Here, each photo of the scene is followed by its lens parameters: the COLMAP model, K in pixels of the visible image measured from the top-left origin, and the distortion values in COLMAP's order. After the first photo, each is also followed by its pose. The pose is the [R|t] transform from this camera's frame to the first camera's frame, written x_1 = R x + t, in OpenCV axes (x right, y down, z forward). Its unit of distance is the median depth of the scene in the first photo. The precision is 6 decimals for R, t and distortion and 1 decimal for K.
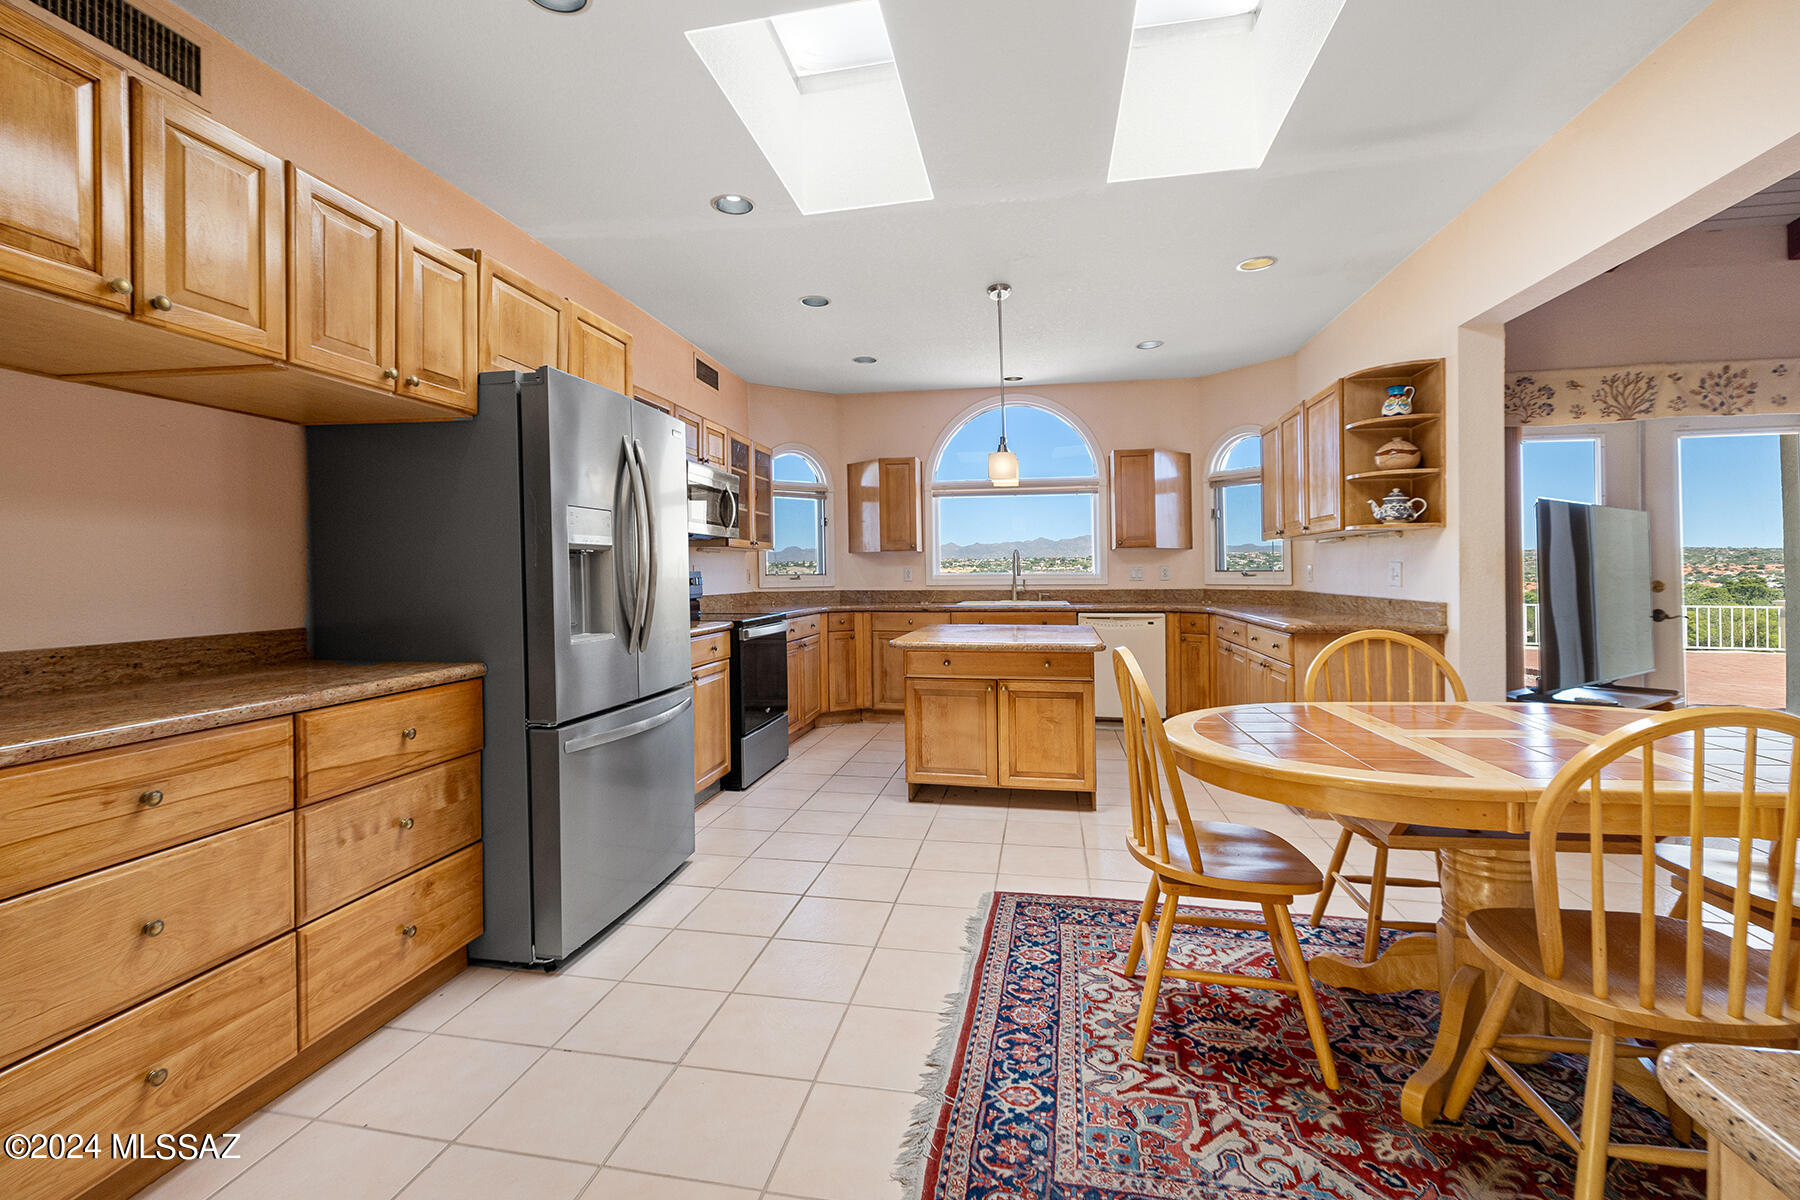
lens RADIAL K [[832.6, 0, 800.3], [0, 832.6, 565.6], [0, 0, 1]] dist [-0.000176, 0.000657]
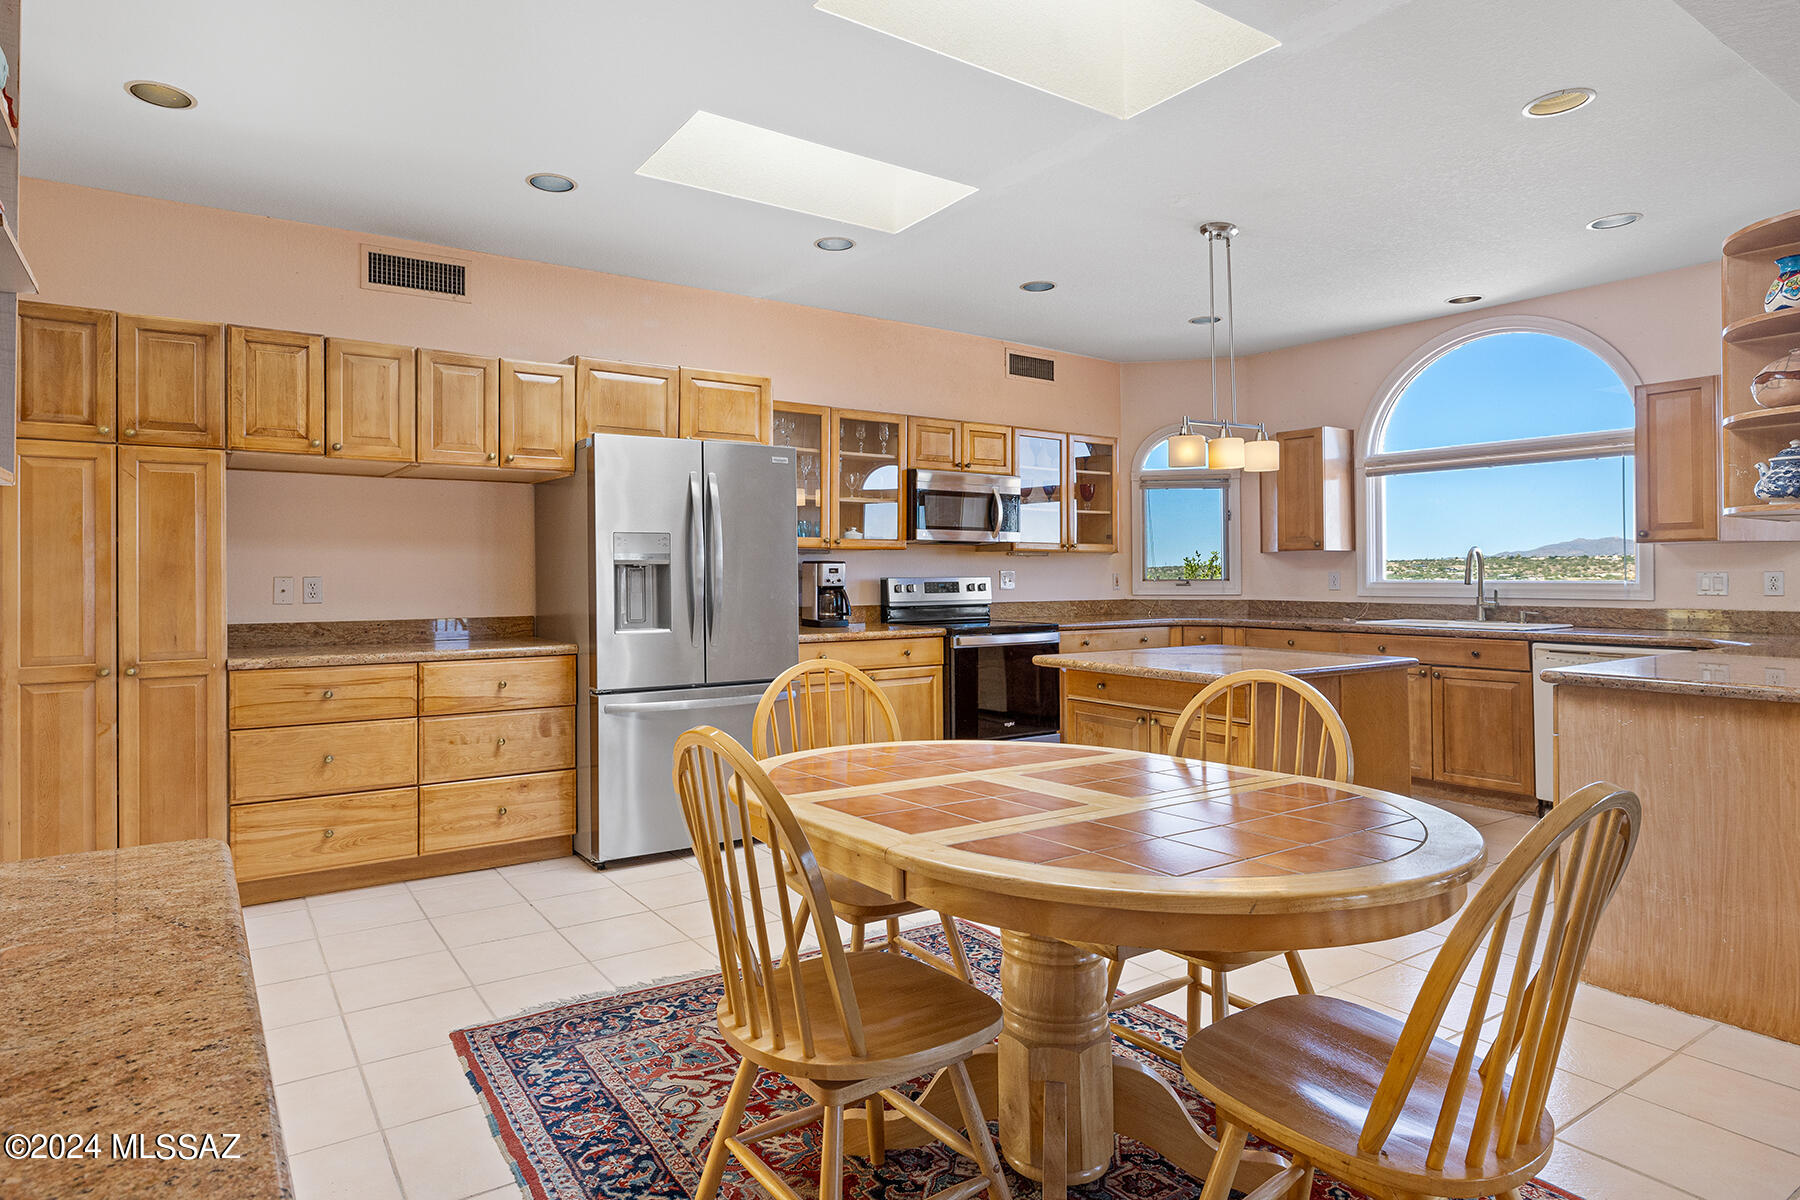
lens RADIAL K [[910.7, 0, 740.5], [0, 910.7, 565.2], [0, 0, 1]] dist [-0.000809, -0.000363]
pose [[0.702907, -0.003844, -0.711272, 0.526126], [0.005160, 0.999987, -0.000304, -0.009928], [0.711263, -0.003457, 0.702917, 0.057234]]
